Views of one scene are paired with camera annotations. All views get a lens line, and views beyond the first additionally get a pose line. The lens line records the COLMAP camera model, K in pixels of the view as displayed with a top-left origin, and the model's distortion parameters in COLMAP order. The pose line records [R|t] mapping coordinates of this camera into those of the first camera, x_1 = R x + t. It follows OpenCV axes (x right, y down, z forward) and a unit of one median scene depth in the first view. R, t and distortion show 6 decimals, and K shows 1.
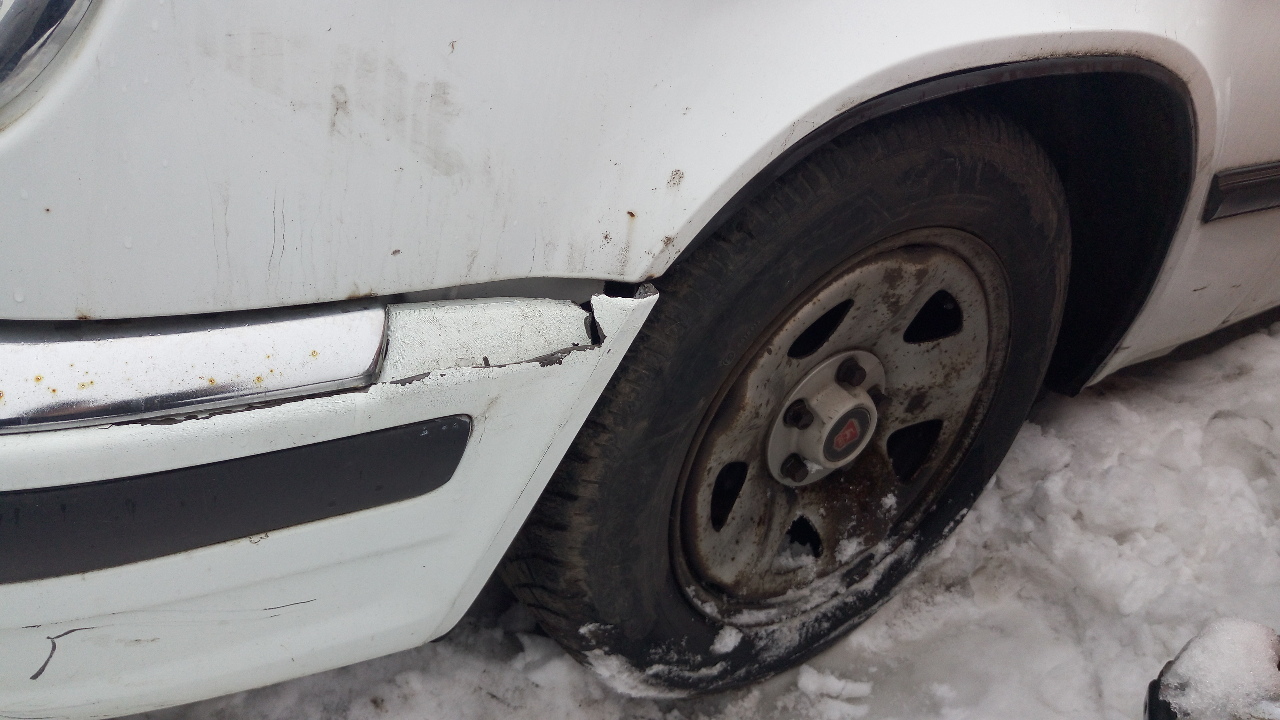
lens RADIAL K [[1056.5, 0, 640.0], [0, 1056.5, 360.0], [0, 0, 1]] dist [0.003243, 0.003910]
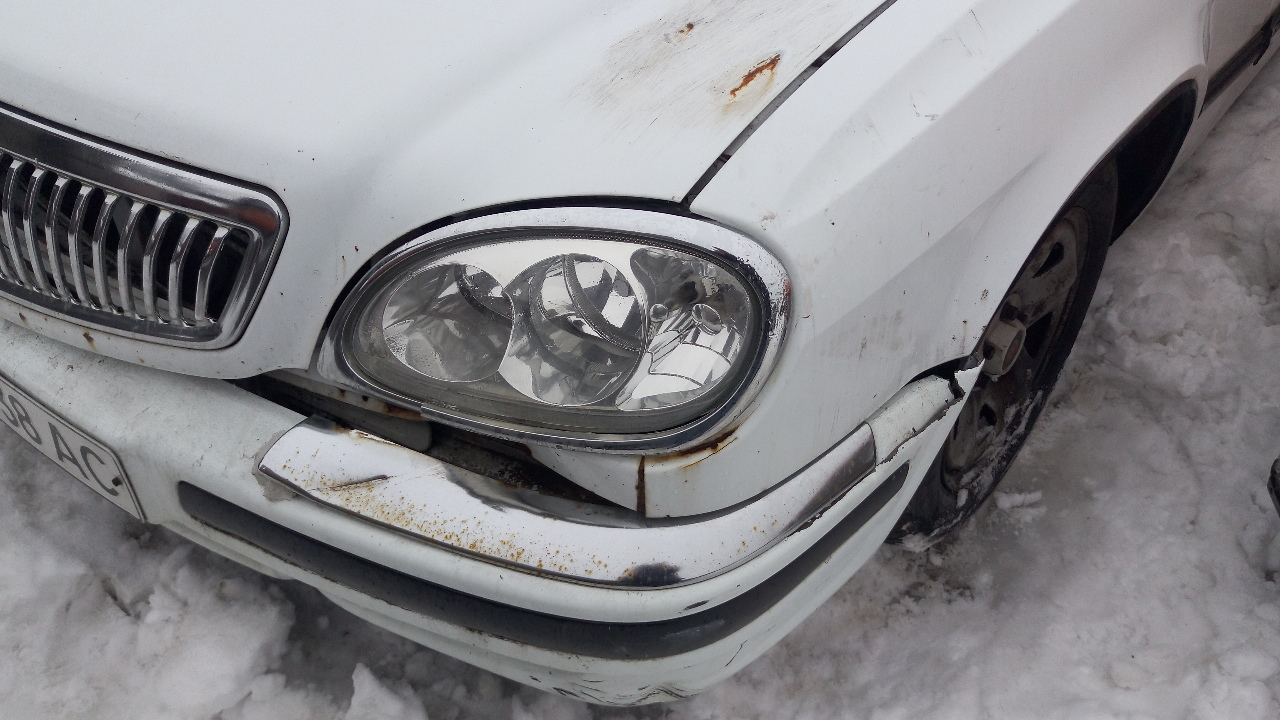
lens RADIAL K [[1056.5, 0, 640.0], [0, 1056.5, 360.0], [0, 0, 1]] dist [0.003243, 0.003910]
pose [[0.954831, -0.289272, 0.067966, -0.360456], [0.270089, 0.940237, 0.207381, -0.322429], [-0.123894, -0.179657, 0.975896, -0.352782]]
